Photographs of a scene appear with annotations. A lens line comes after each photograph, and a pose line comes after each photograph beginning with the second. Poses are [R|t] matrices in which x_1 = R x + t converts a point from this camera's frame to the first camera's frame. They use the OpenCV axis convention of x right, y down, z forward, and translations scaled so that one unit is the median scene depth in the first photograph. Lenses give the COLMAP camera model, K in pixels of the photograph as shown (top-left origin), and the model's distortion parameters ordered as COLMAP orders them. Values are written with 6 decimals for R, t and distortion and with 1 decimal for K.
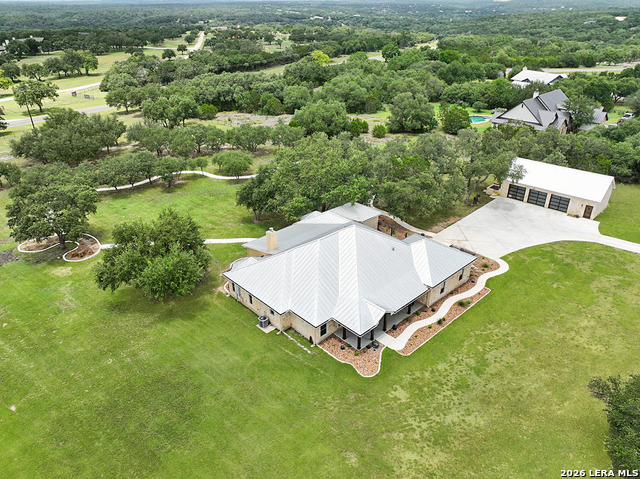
lens RADIAL K [[449.5, 0, 320.0], [0, 449.5, 239.5], [0, 0, 1]] dist [-0.003191, 0.020752]
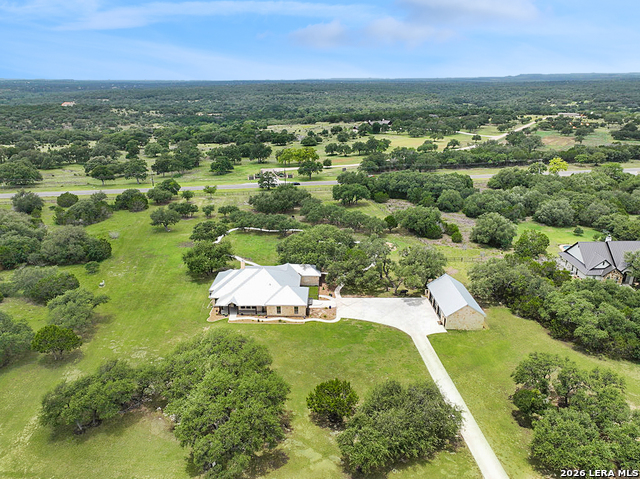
lens RADIAL K [[449.5, 0, 320.0], [0, 449.5, 239.5], [0, 0, 1]] dist [-0.003191, 0.020752]
pose [[0.712812, 0.238182, -0.659673, 1.260477], [-0.326953, 0.944963, -0.012101, -0.171354], [0.620484, 0.224308, 0.751456, -0.336830]]
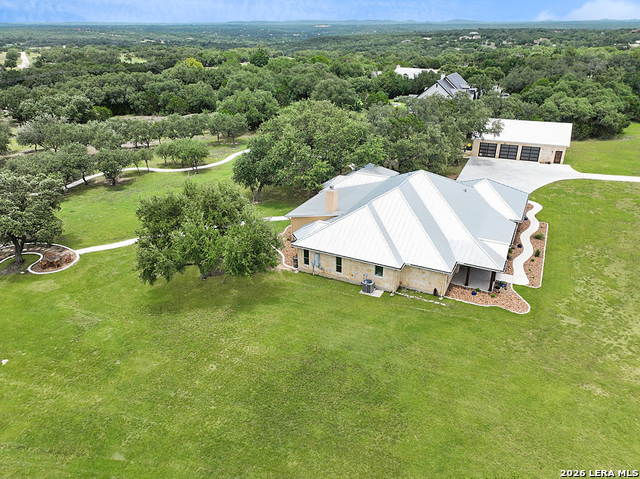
lens RADIAL K [[449.5, 0, 320.0], [0, 449.5, 239.5], [0, 0, 1]] dist [-0.003191, 0.020752]
pose [[0.942300, -0.142807, 0.302782, -0.324754], [0.156431, 0.987464, -0.021097, 0.073014], [-0.295973, 0.067244, 0.952826, 0.164439]]
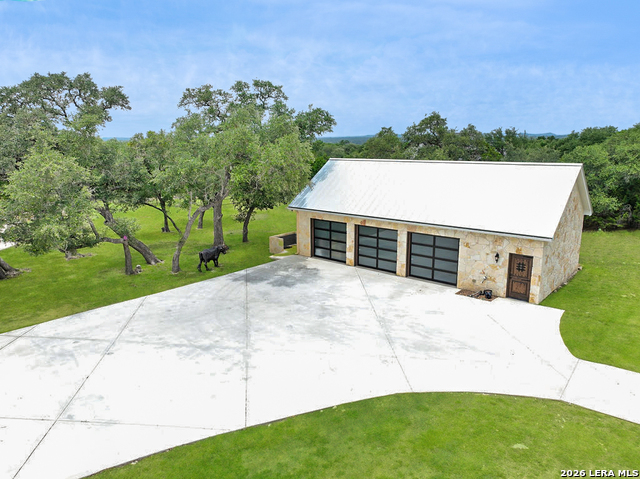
lens RADIAL K [[449.5, 0, 320.0], [0, 449.5, 239.5], [0, 0, 1]] dist [-0.003191, 0.020752]
pose [[0.998227, -0.012786, 0.058141, 0.487404], [0.027797, 0.963761, -0.265315, -0.011805], [-0.052642, 0.266460, 0.962407, 0.779689]]
